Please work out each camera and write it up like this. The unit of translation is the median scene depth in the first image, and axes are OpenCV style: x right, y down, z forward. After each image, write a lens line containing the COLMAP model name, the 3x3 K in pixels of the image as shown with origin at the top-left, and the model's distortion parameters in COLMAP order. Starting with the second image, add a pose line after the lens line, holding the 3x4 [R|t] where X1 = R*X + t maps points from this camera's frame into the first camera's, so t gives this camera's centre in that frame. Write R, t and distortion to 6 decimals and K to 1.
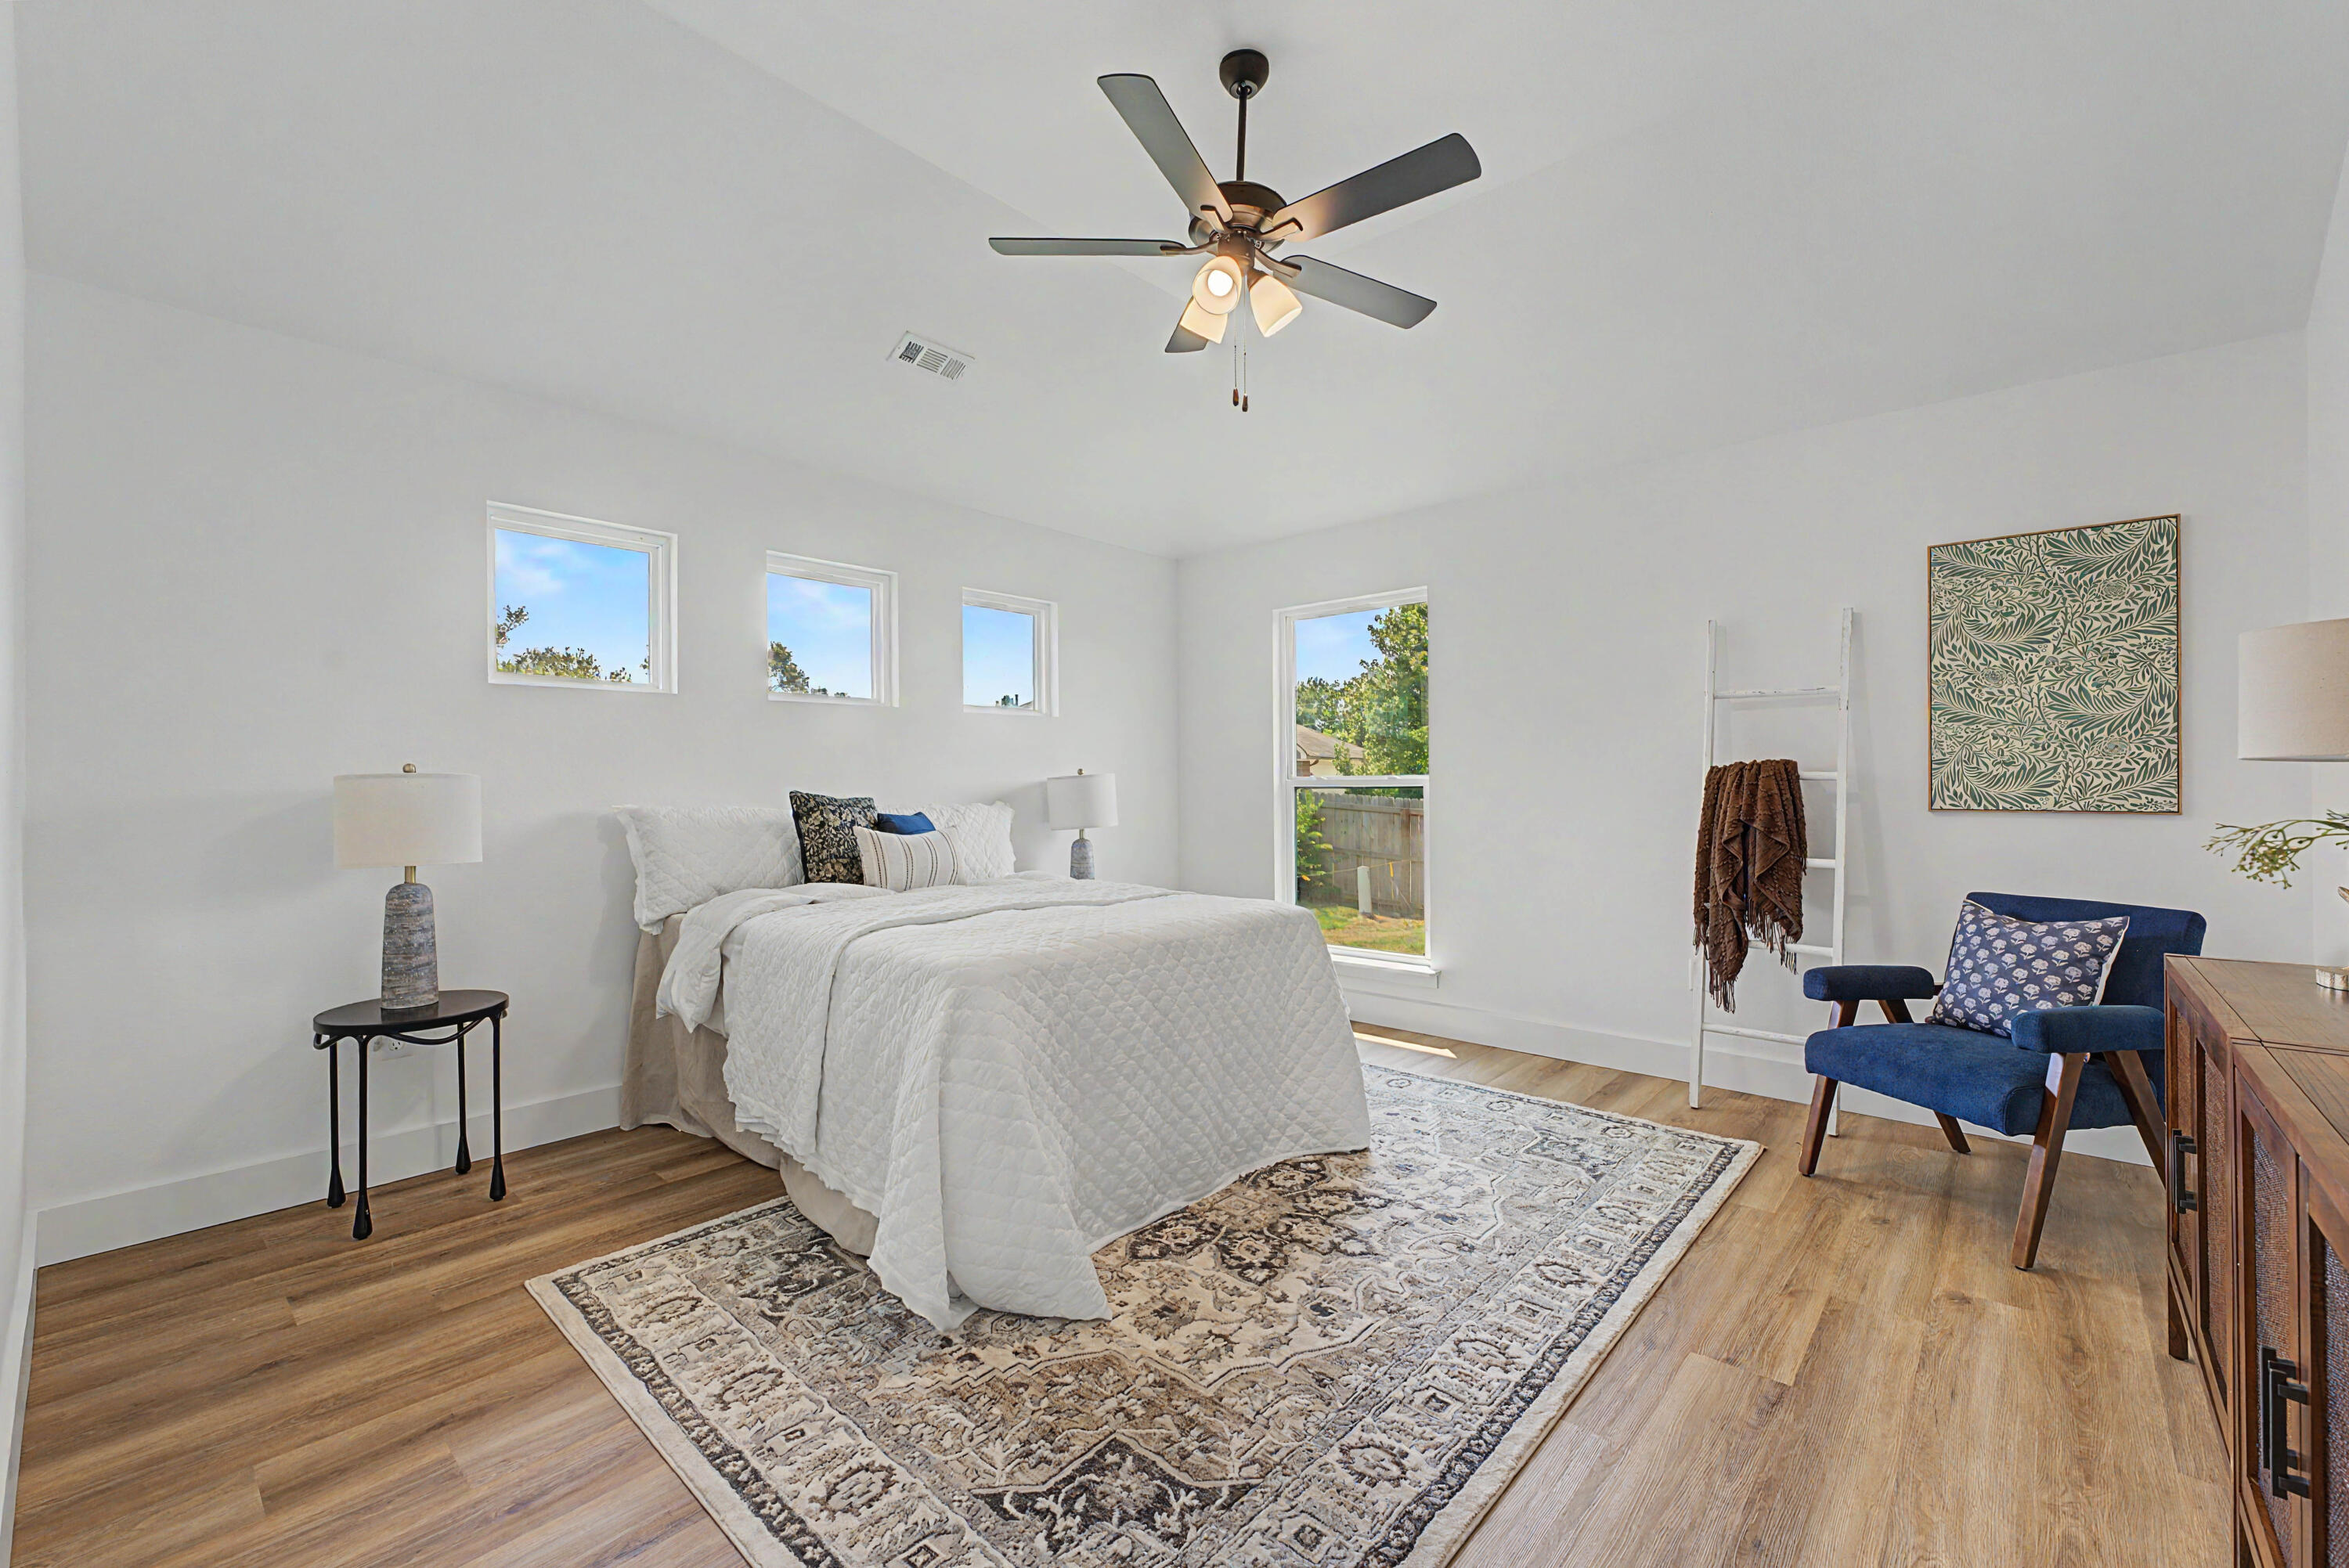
lens RADIAL K [[955.4, 0, 1174.5], [0, 955.4, 784.0], [0, 0, 1]] dist [0.002309, 0.000264]
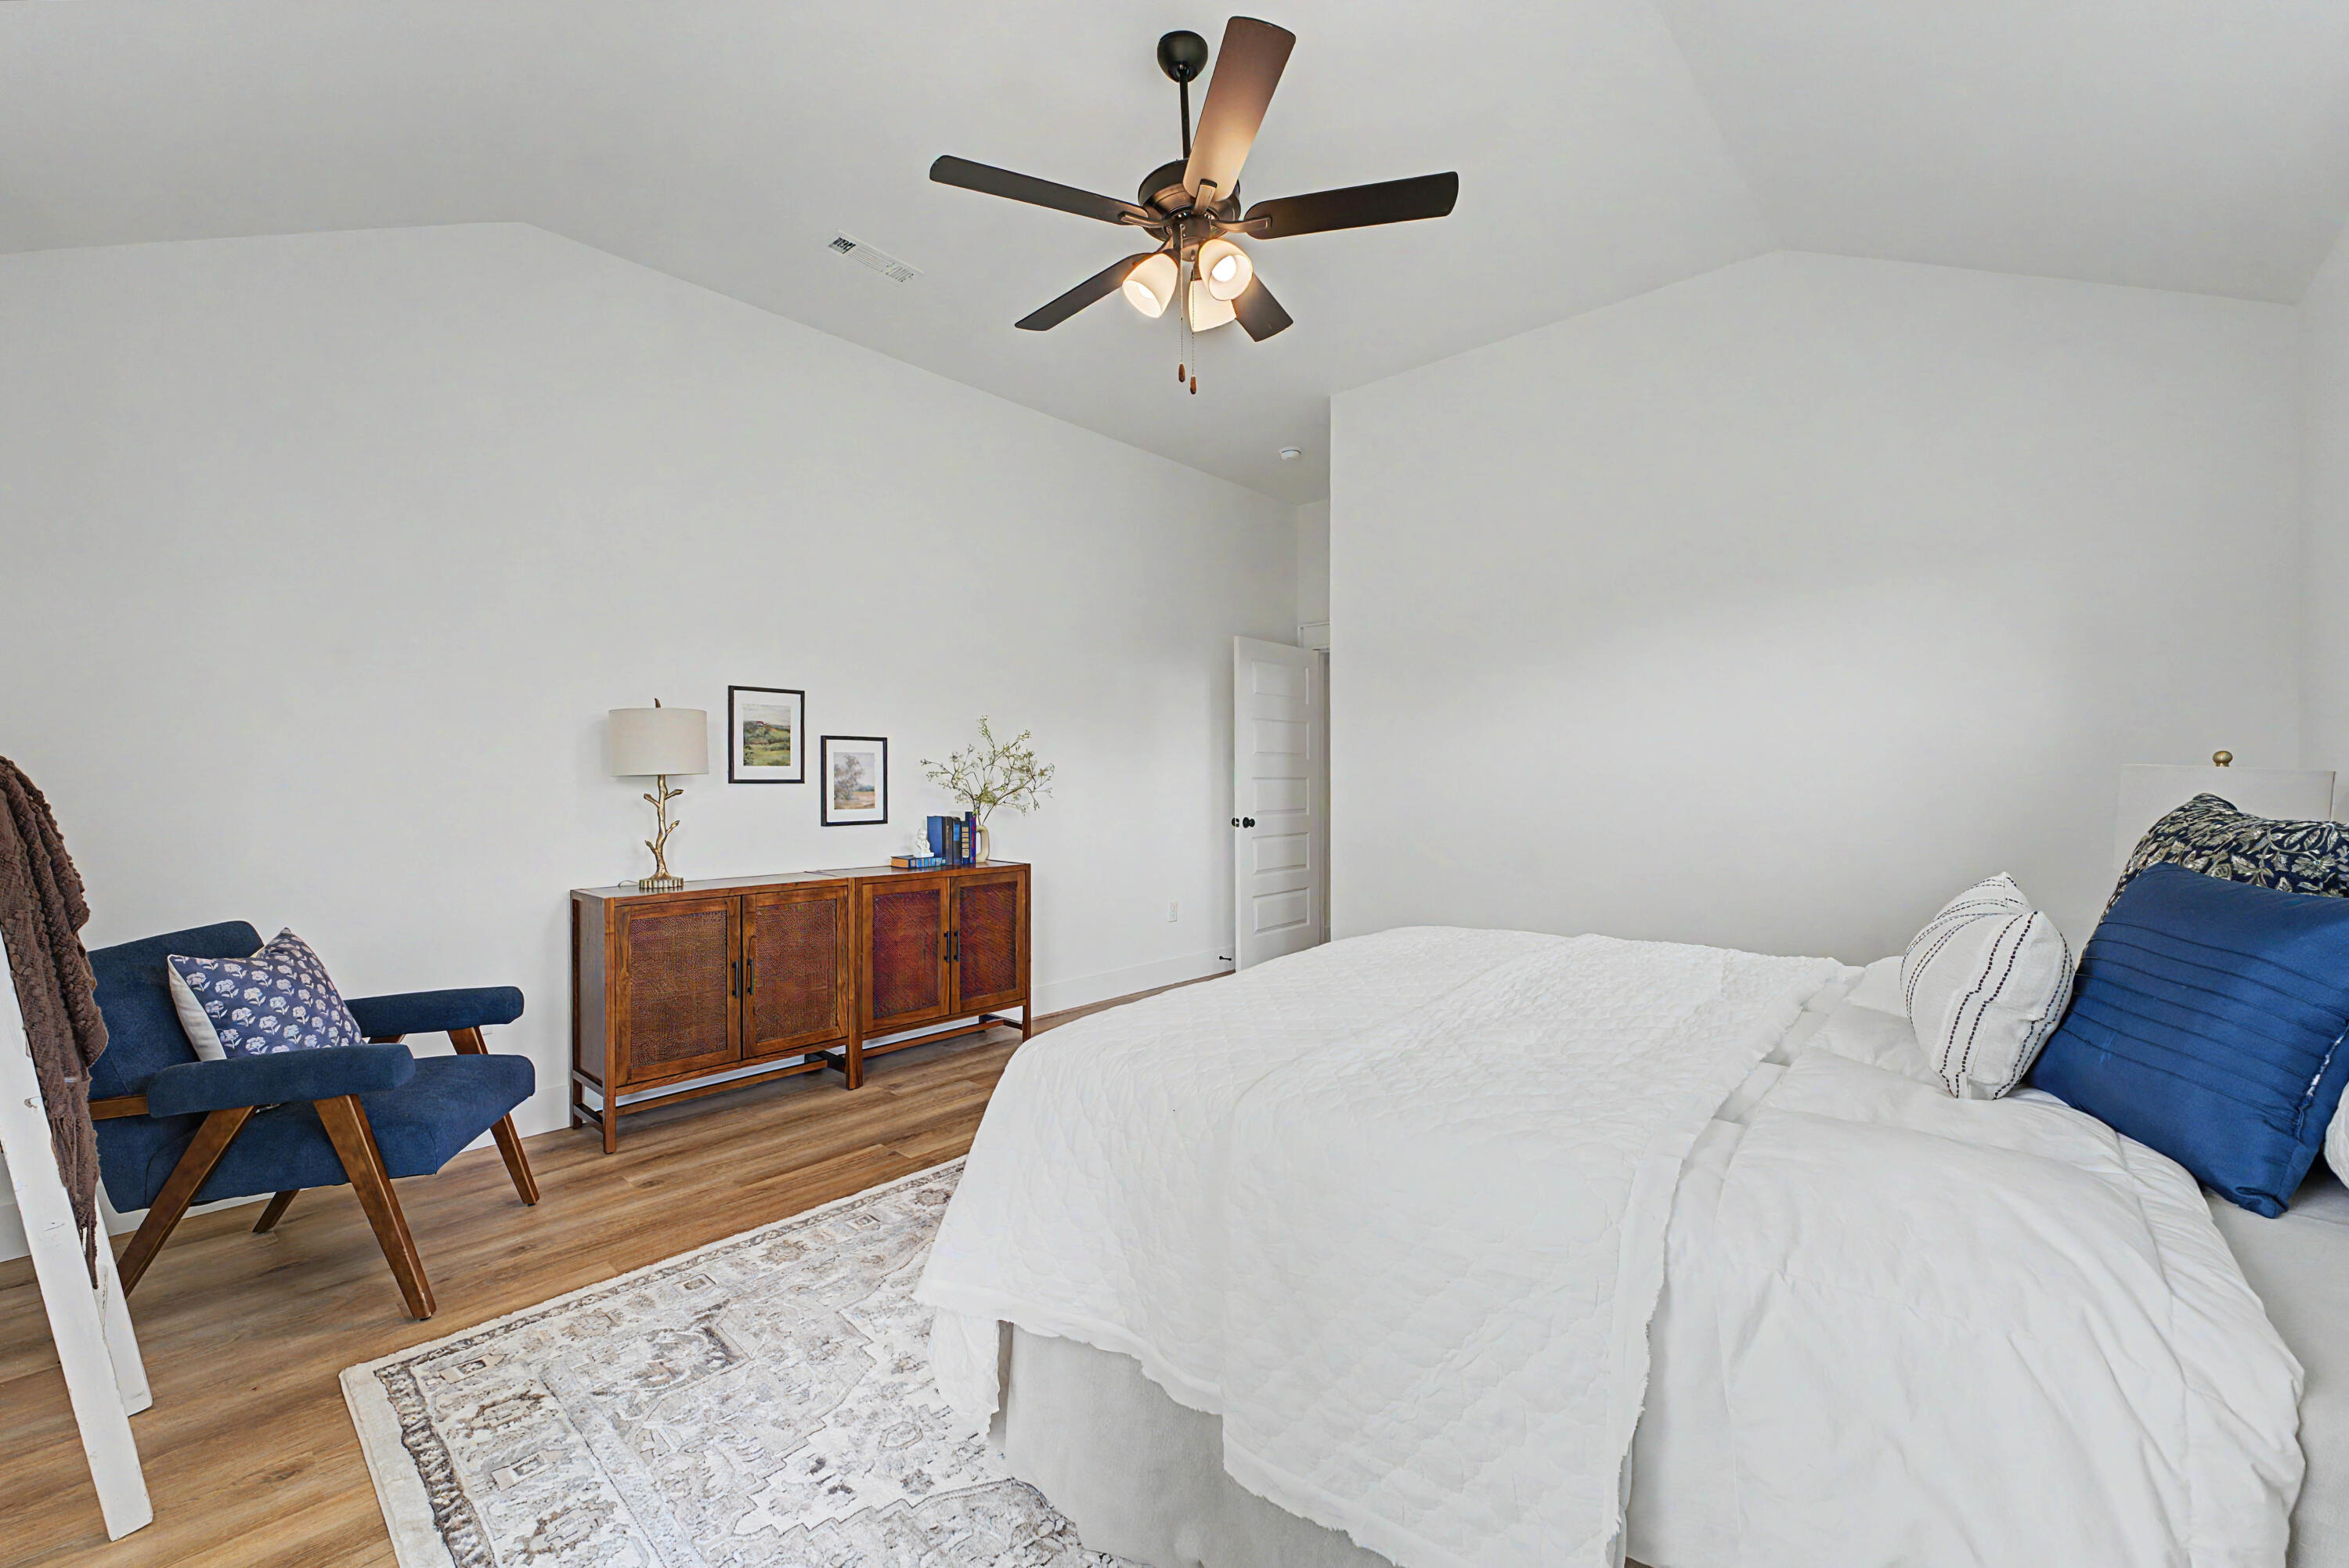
lens RADIAL K [[959.2, 0, 1178.7], [0, 959.2, 788.2], [0, 0, 1]] dist [-0.000521, 0.000123]
pose [[-0.999972, 0.007129, -0.002403, 0.099860], [0.007131, 0.999974, -0.001037, 0.011877], [0.002396, -0.001054, -0.999997, 2.105198]]
